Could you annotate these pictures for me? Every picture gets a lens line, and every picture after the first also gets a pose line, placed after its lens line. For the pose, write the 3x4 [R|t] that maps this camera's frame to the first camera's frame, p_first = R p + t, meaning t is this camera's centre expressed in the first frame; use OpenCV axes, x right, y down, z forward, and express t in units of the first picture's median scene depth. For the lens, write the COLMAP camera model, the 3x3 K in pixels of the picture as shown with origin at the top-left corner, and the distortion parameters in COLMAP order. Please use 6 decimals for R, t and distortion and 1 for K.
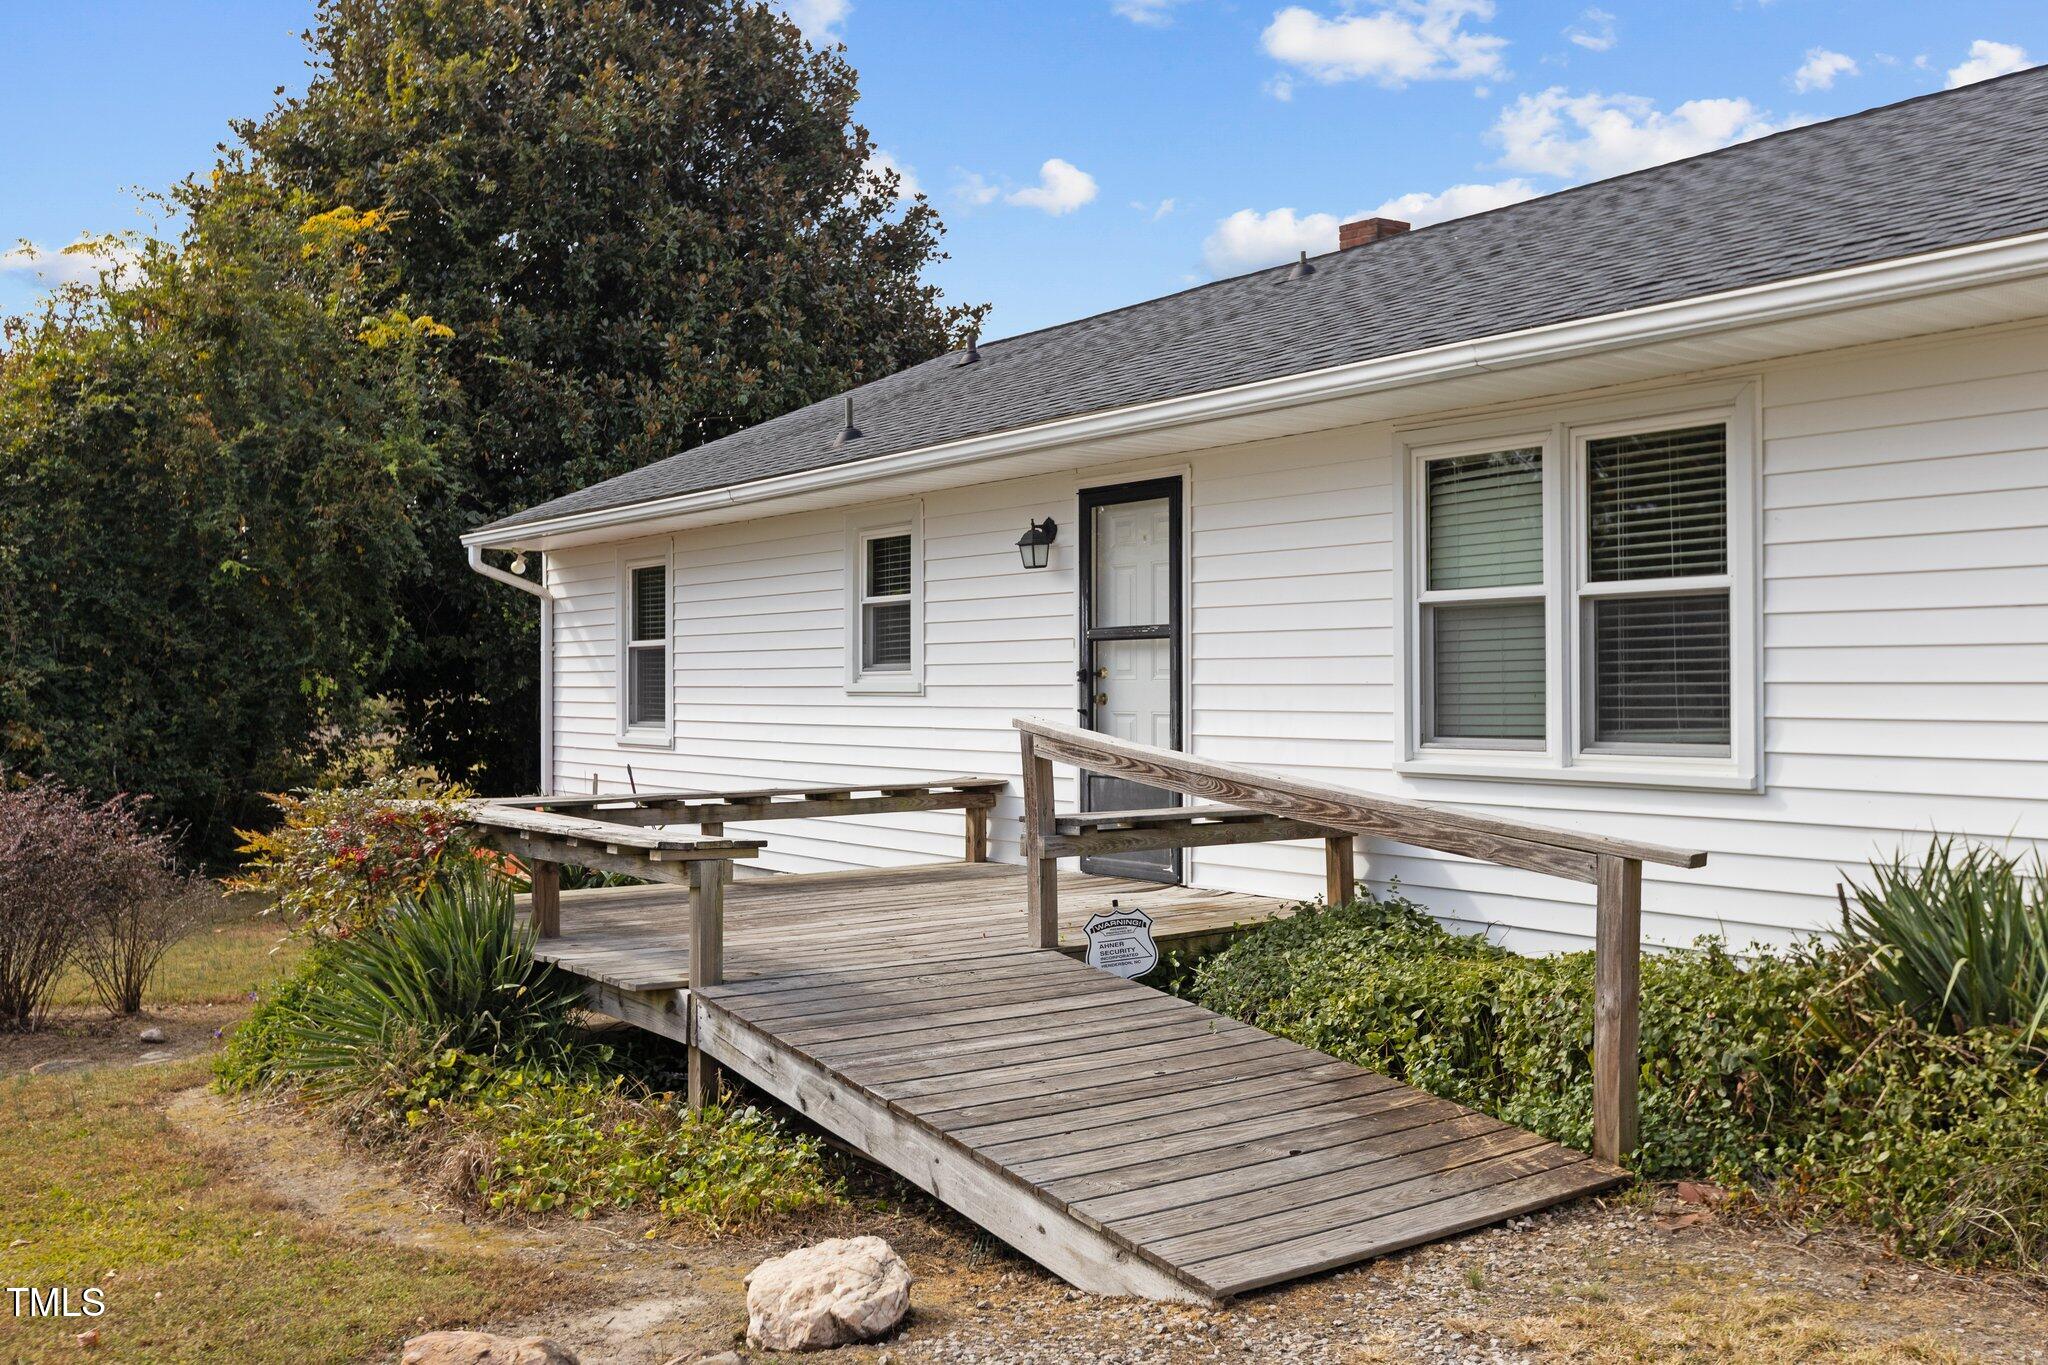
lens RADIAL K [[1858.2, 0, 1023.5], [0, 1858.2, 679.2], [0, 0, 1]] dist [-0.005647, -0.002977]
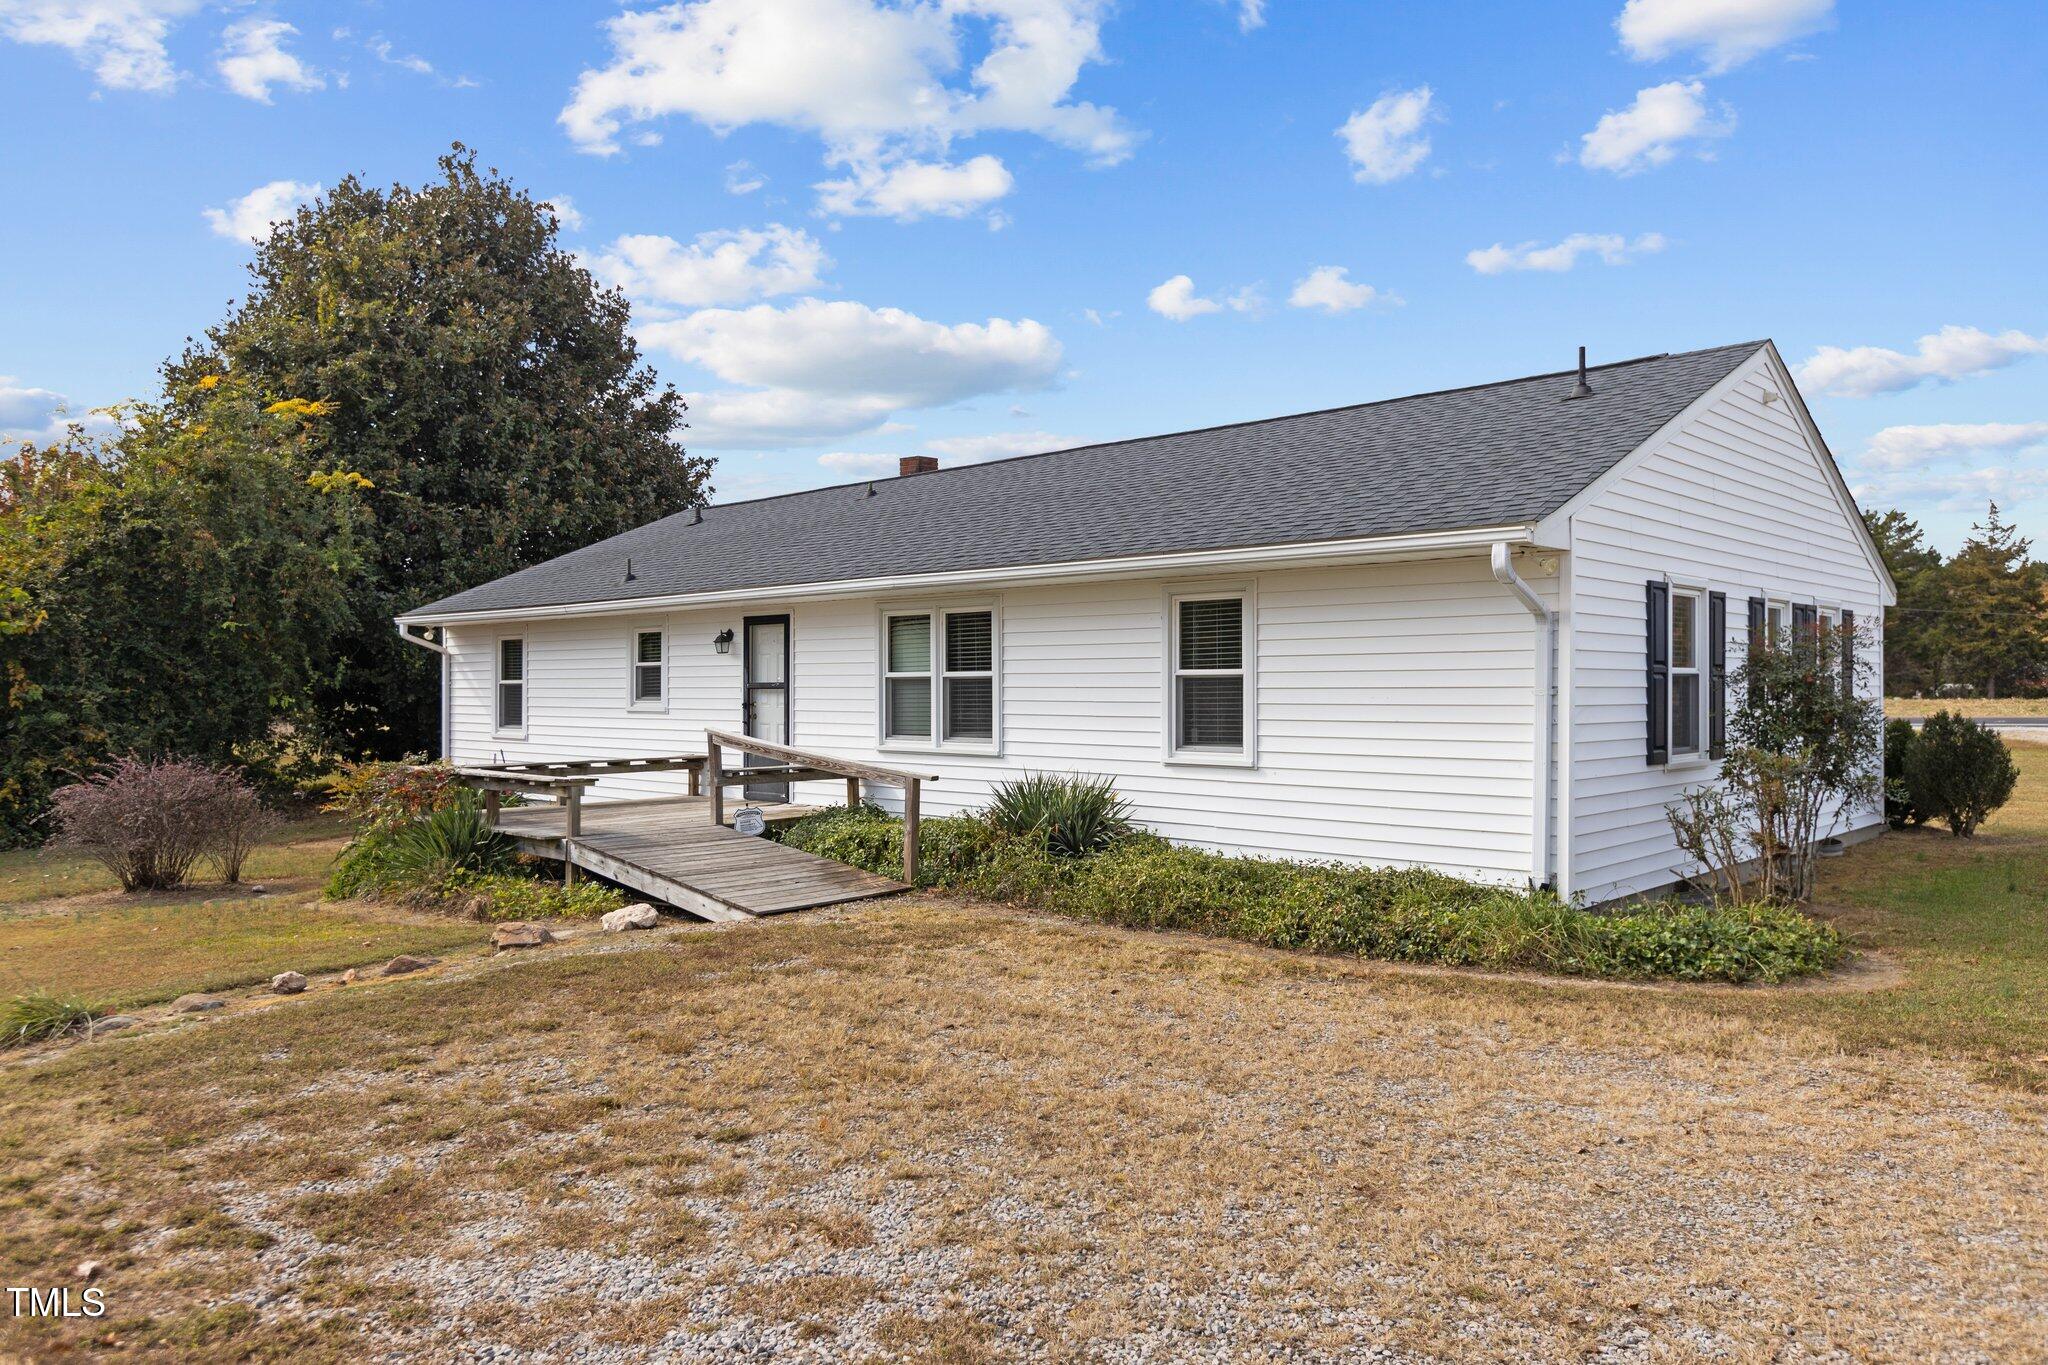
lens RADIAL K [[1440.6, 0, 1029.3], [0, 1440.6, 694.1], [0, 0, 1]] dist [-0.004019, 0.002565]
pose [[0.982765, 0.002901, 0.184839, 0.039563], [-0.004213, 0.999969, 0.006707, -0.022925], [-0.184813, -0.007371, 0.982746, -0.560547]]
